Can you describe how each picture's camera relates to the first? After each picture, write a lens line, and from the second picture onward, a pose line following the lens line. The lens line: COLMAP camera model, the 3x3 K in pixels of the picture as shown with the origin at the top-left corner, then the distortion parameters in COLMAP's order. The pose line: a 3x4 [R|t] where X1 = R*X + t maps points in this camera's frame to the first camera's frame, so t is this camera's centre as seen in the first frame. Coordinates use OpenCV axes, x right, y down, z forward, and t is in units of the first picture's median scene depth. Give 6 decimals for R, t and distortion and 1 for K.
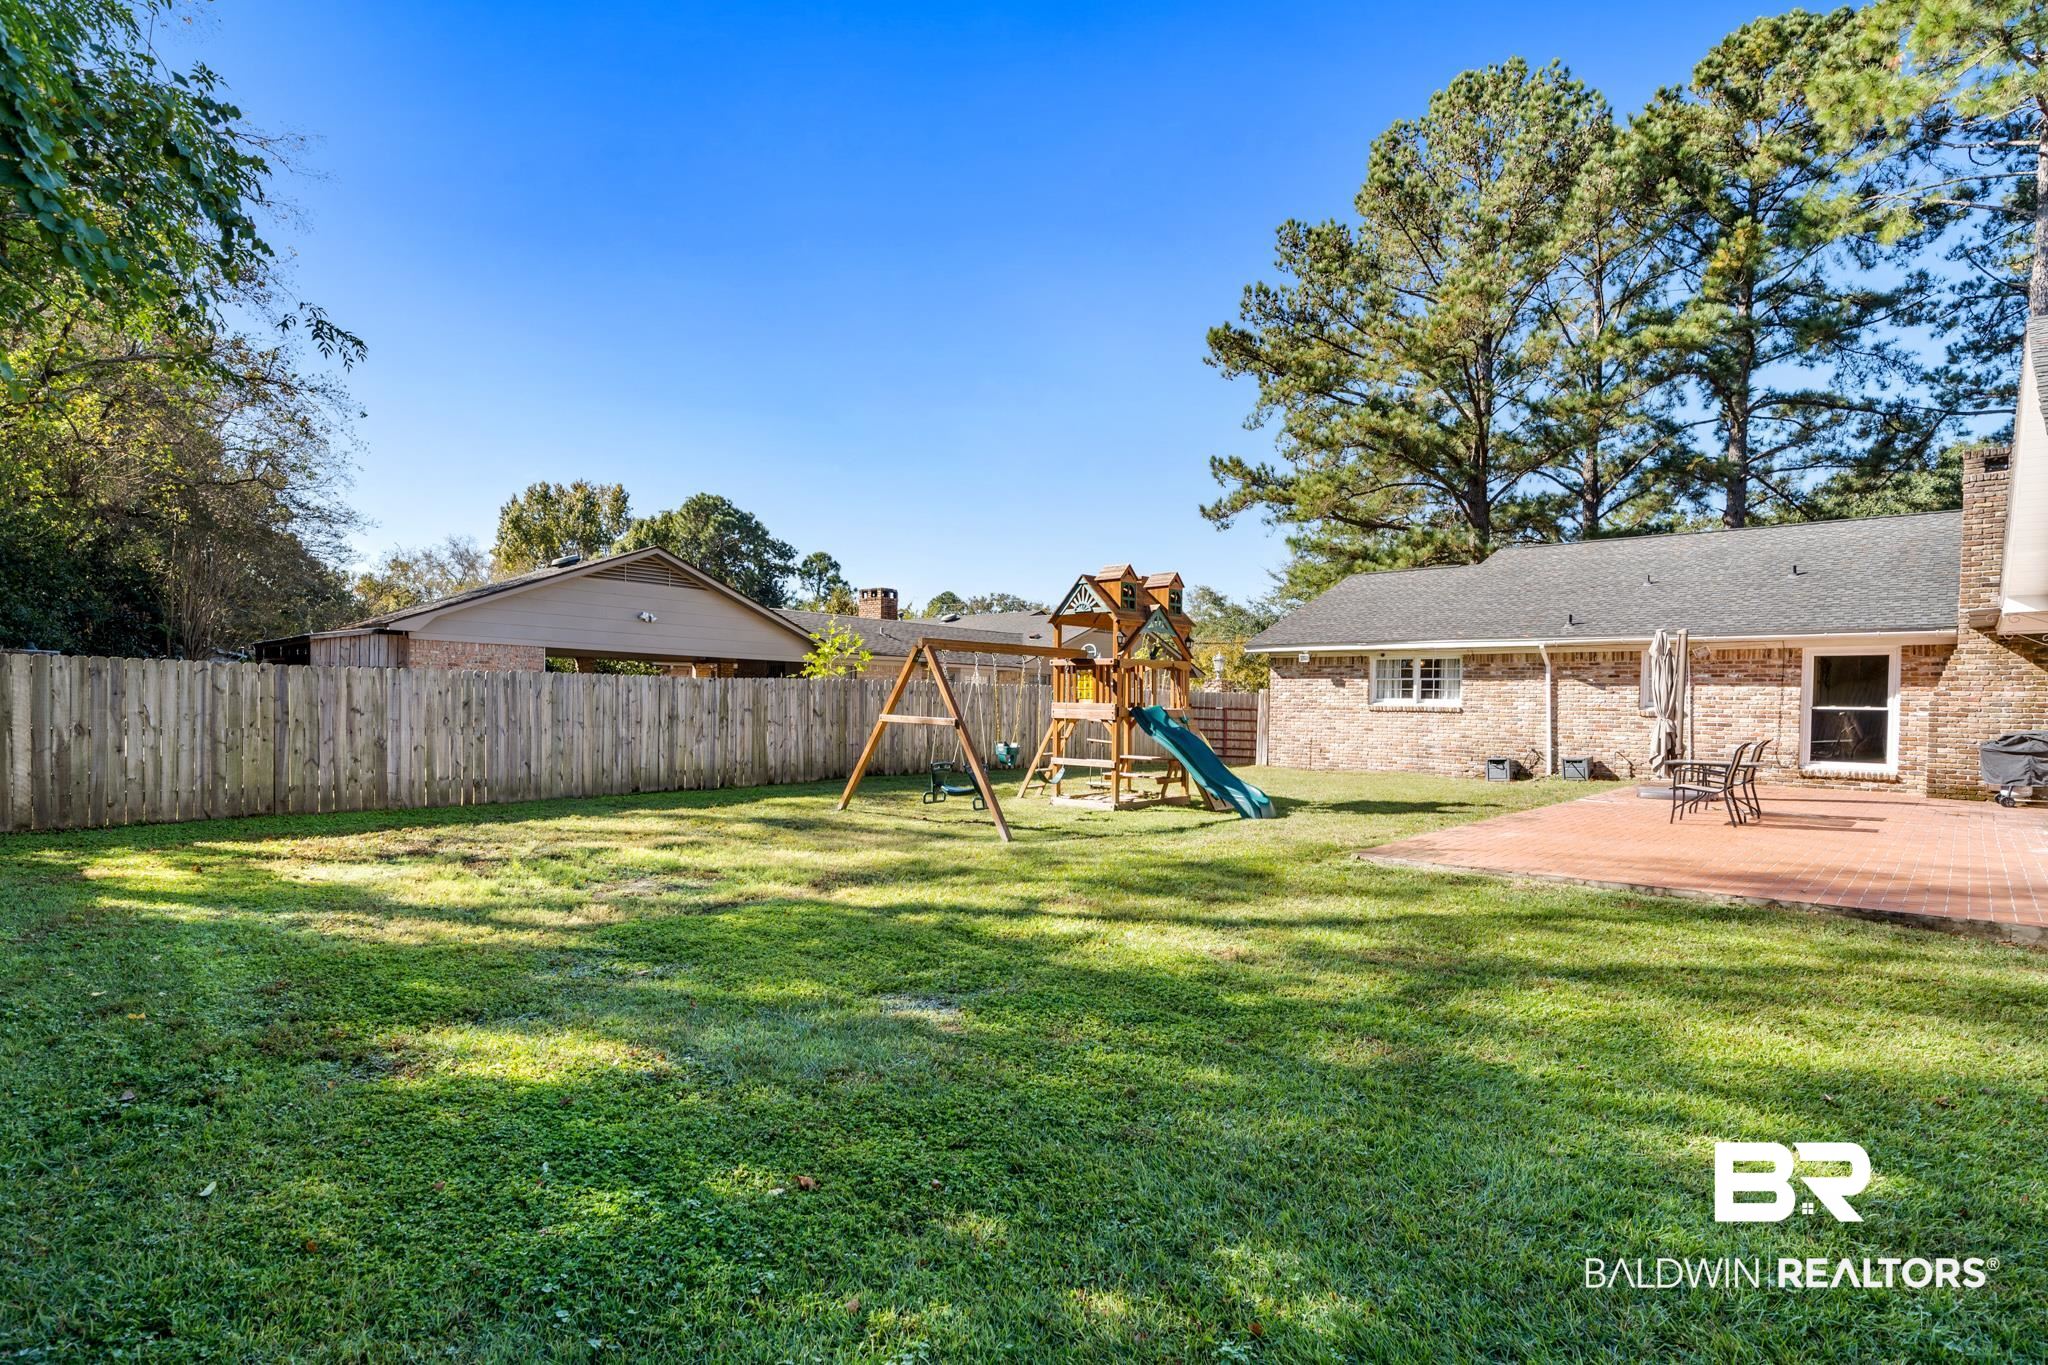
lens RADIAL K [[967.6, 0, 1036.8], [0, 967.6, 723.0], [0, 0, 1]] dist [-0.000266, 0.000605]
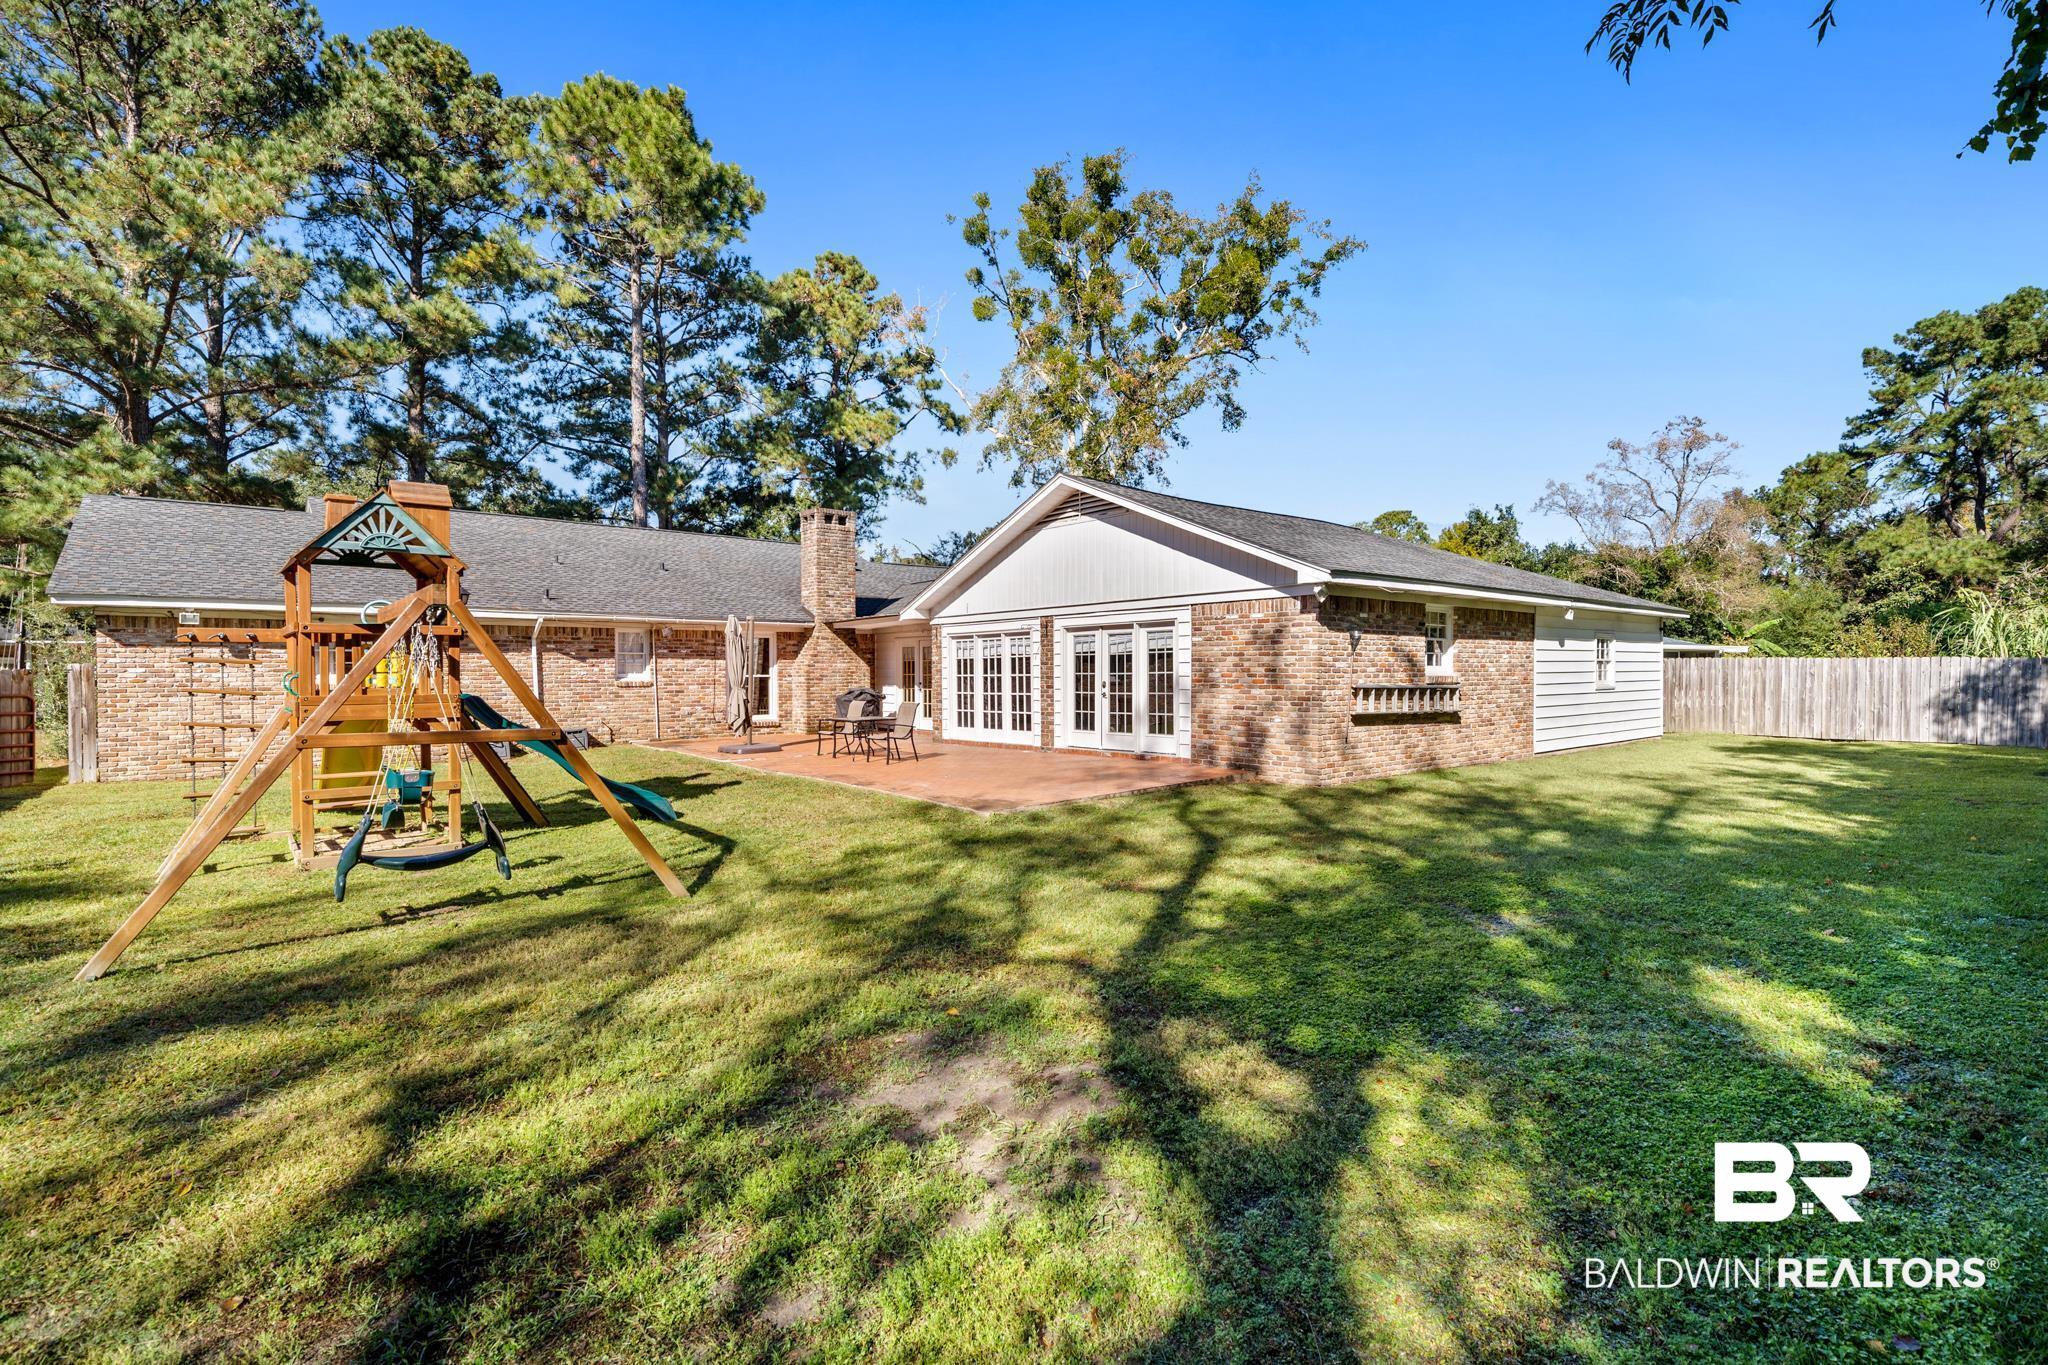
lens RADIAL K [[946.2, 0, 1023.8], [0, 946.2, 679.8], [0, 0, 1]] dist [0.003572, 0.000504]
pose [[0.120129, -0.025026, 0.992443, -0.361299], [0.031043, 0.999288, 0.021441, -0.021040], [-0.992273, 0.028233, 0.120820, 0.360604]]
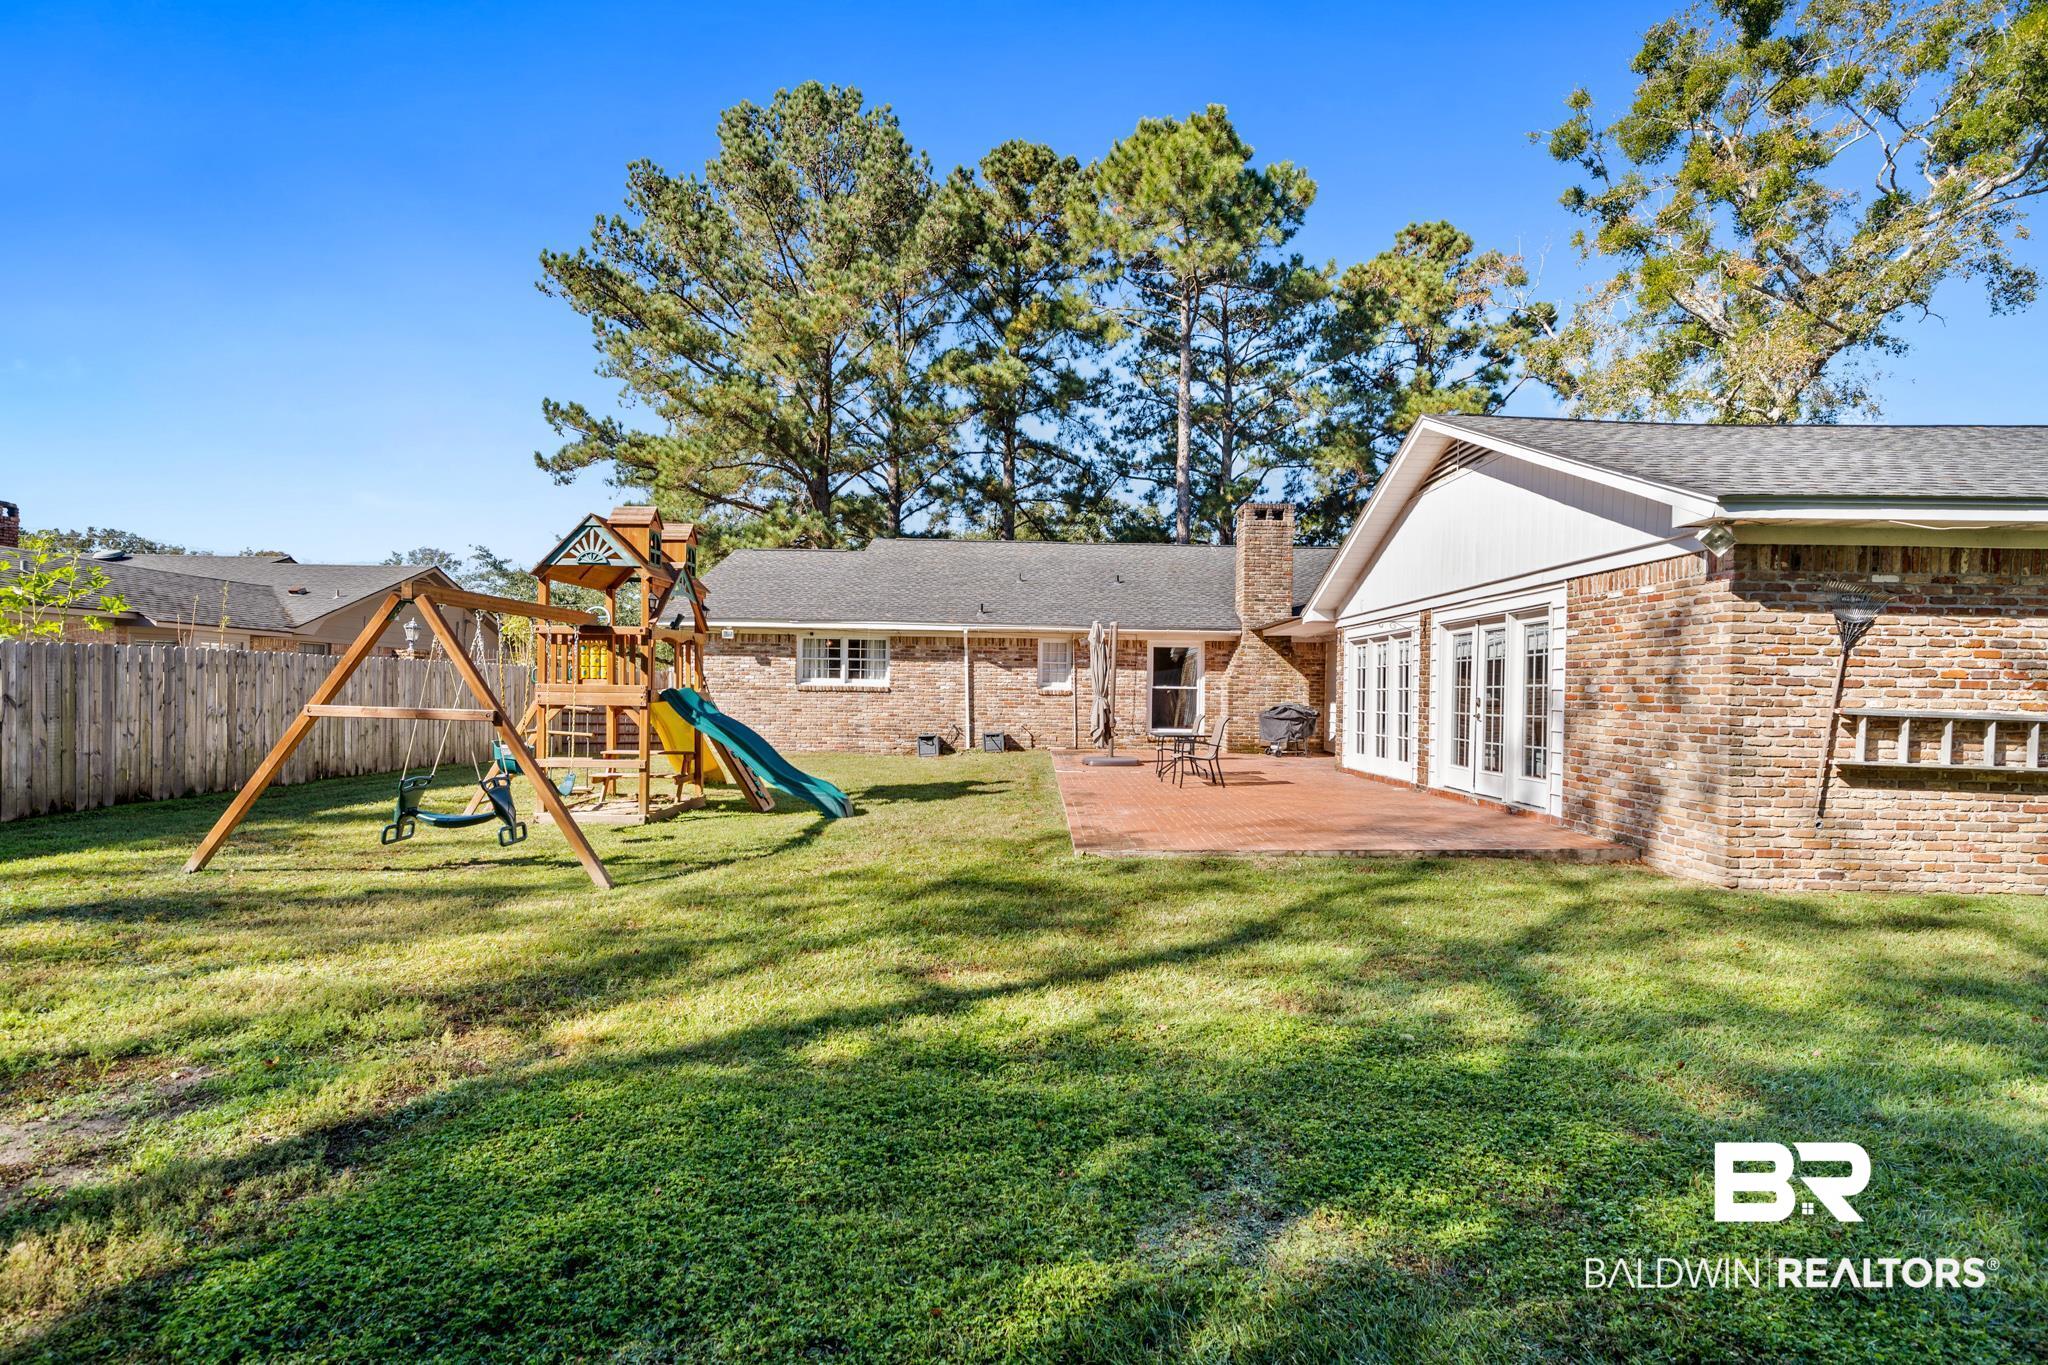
lens RADIAL K [[943.6, 0, 1019.3], [0, 943.6, 688.6], [0, 0, 1]] dist [-0.000778, 0.000376]
pose [[0.733977, -0.003830, 0.679164, -0.145583], [0.012135, 0.999898, -0.007475, -0.005385], [-0.679066, 0.013728, 0.733949, 0.165200]]
